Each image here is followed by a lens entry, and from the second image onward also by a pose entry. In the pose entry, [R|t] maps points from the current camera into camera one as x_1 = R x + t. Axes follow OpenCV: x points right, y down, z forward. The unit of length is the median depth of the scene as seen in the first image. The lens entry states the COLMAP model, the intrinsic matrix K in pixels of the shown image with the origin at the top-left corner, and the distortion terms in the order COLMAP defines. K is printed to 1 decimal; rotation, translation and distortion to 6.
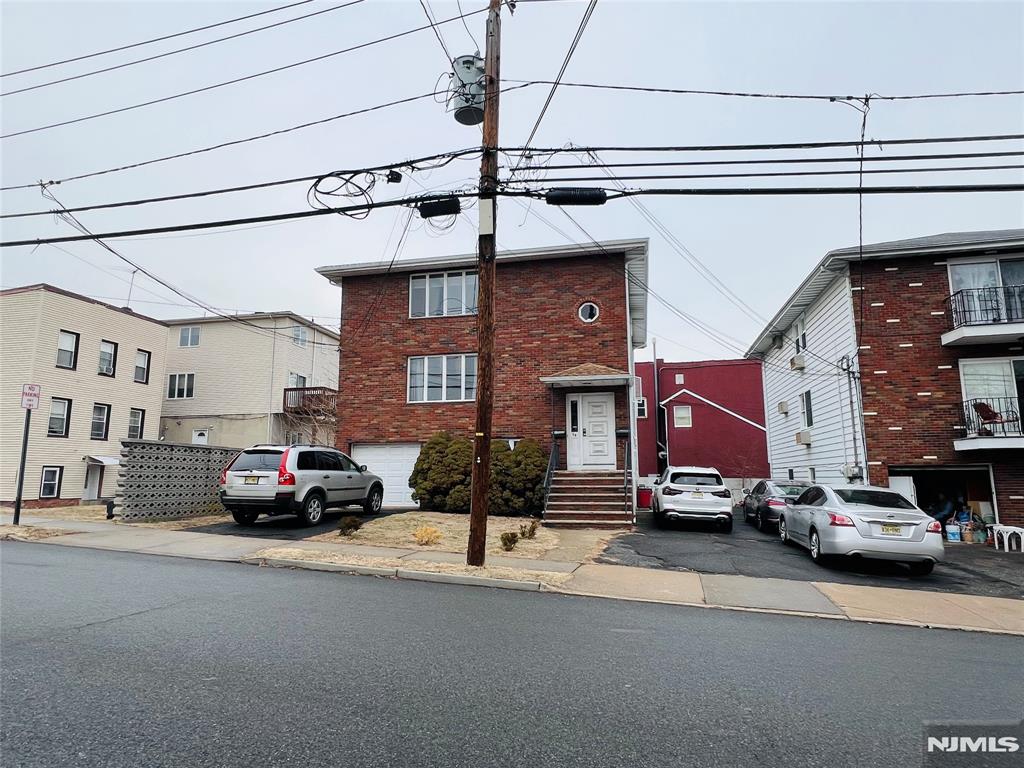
lens RADIAL K [[581.6, 0, 507.2], [0, 581.6, 383.6], [0, 0, 1]] dist [-0.015913, -0.000576]
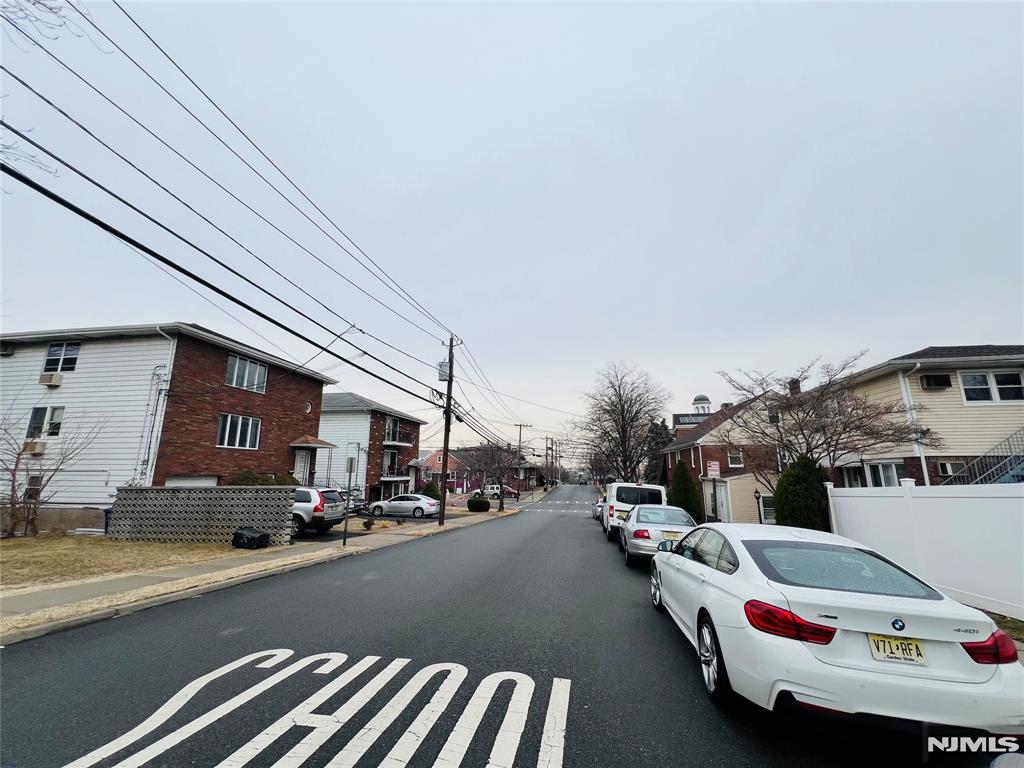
lens RADIAL K [[407.6, 0, 509.1], [0, 407.6, 388.7], [0, 0, 1]] dist [-0.003758, -0.000179]
pose [[-0.038197, 0.203527, 0.978324, -1.166087], [-0.166245, 0.964100, -0.207059, -0.014624], [-0.985344, -0.170551, -0.002990, 0.345992]]
